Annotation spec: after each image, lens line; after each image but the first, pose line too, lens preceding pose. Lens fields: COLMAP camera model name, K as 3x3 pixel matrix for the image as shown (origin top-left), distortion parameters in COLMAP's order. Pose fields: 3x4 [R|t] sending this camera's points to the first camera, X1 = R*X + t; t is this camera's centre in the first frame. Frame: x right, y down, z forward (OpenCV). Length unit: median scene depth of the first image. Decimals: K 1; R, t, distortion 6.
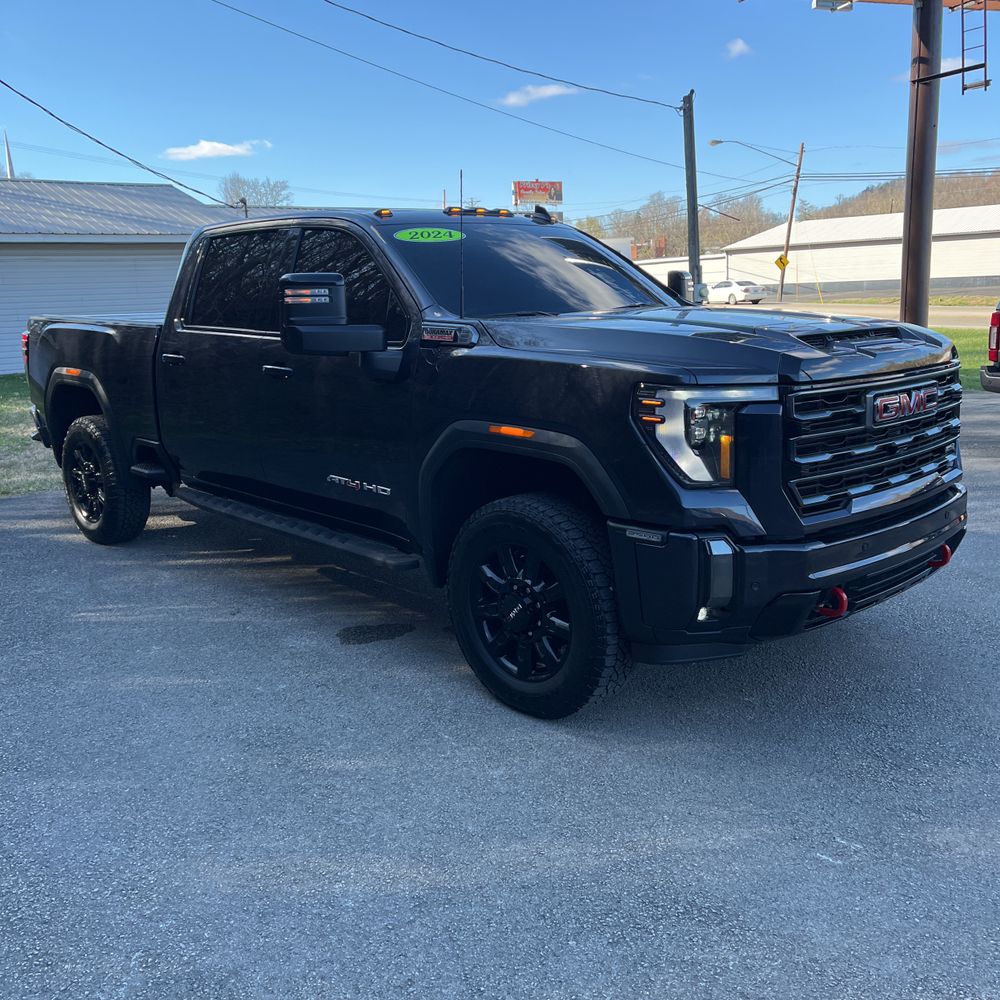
lens RADIAL K [[1009.1, 0, 492.2], [0, 1009.1, 491.3], [0, 0, 1]] dist [0.025830, 0.000000]
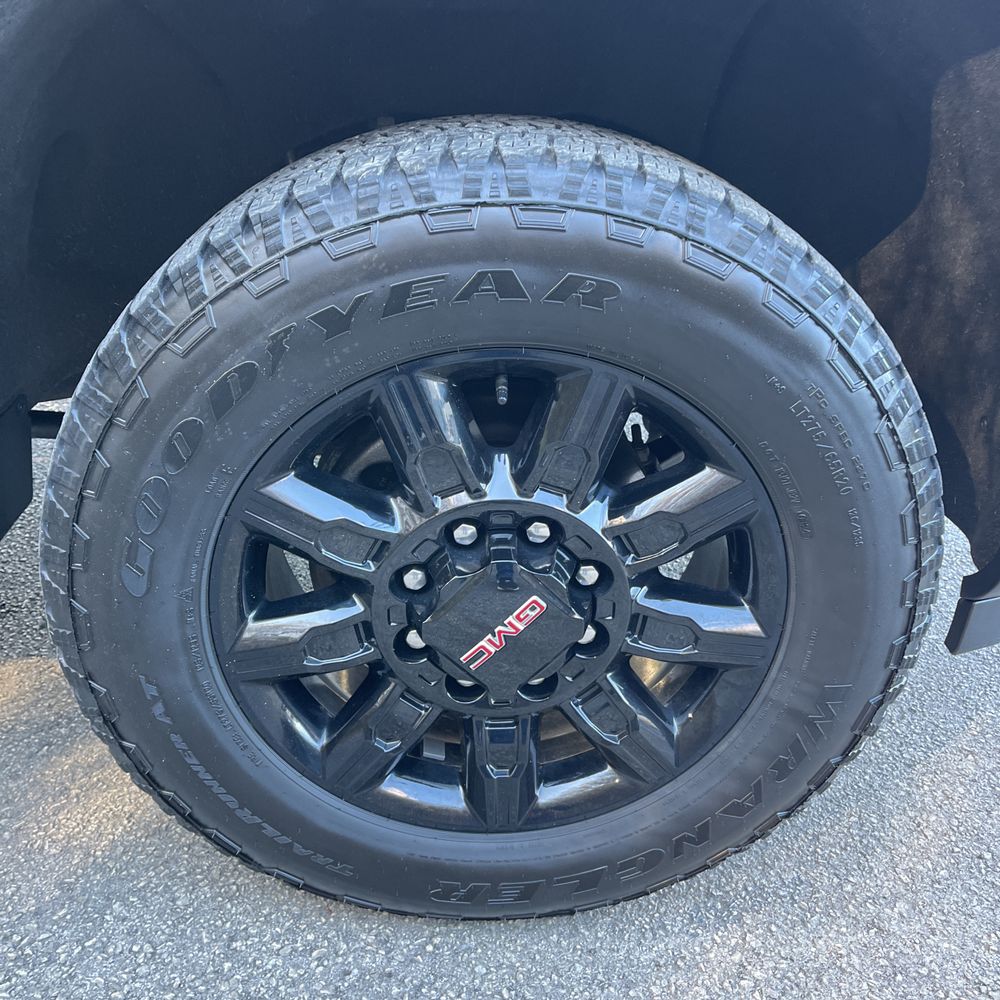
lens RADIAL K [[1009.1, 0, 503.4], [0, 1009.1, 493.5], [0, 0, 1]] dist [0.025830, 0.000000]
pose [[0.646154, -0.298139, 0.702565, -0.092234], [0.092486, 0.944347, 0.315681, 0.006553], [-0.757583, -0.139001, 0.637768, 0.549964]]
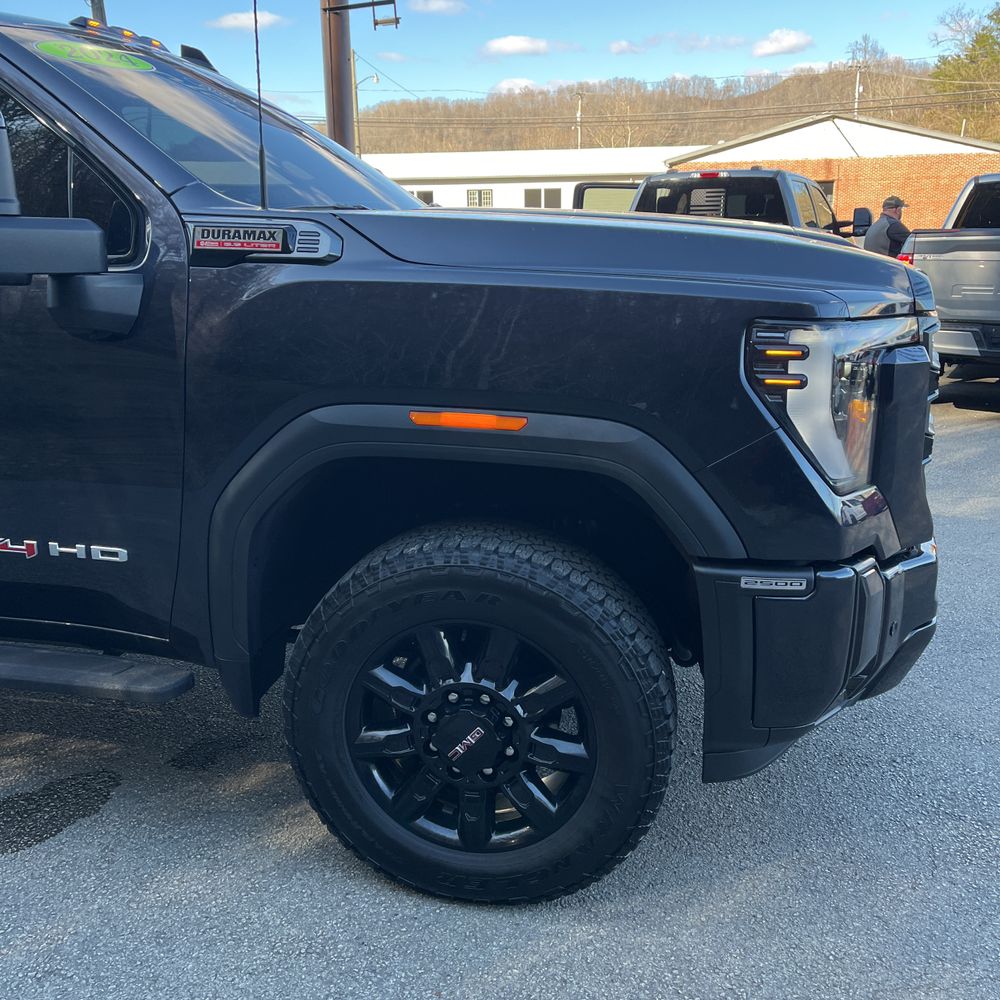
lens RADIAL K [[1009.1, 0, 493.4], [0, 1009.1, 488.5], [0, 0, 1]] dist [0.025830, 0.000000]
pose [[0.816306, -0.124114, 0.564128, -0.171391], [0.095533, 0.992202, 0.080056, -0.040835], [-0.569665, -0.011458, 0.821797, 0.346405]]
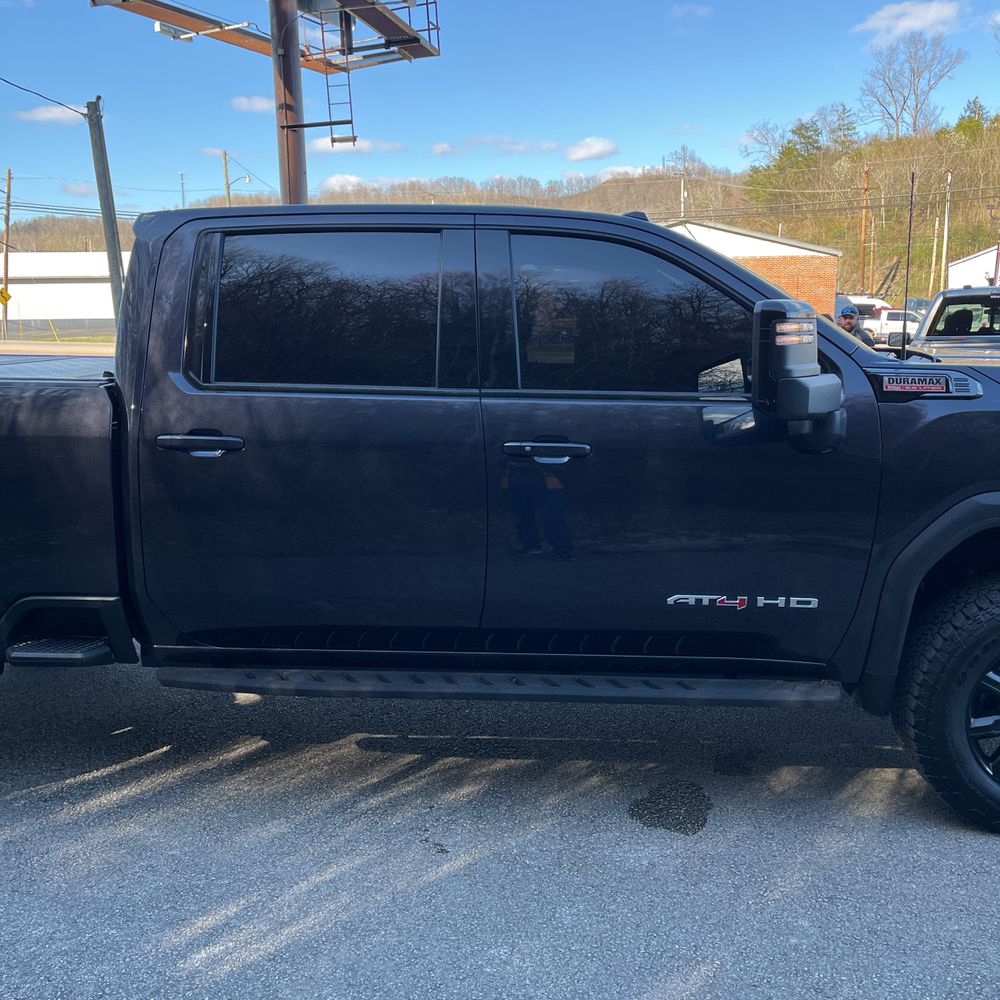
lens RADIAL K [[1009.1, 0, 495.6], [0, 1009.1, 499.7], [0, 0, 1]] dist [0.025830, 0.000000]
pose [[0.711135, -0.107910, 0.694725, -0.557506], [0.127718, 0.991537, 0.023278, -0.087128], [-0.691357, 0.072175, 0.718899, 0.461779]]
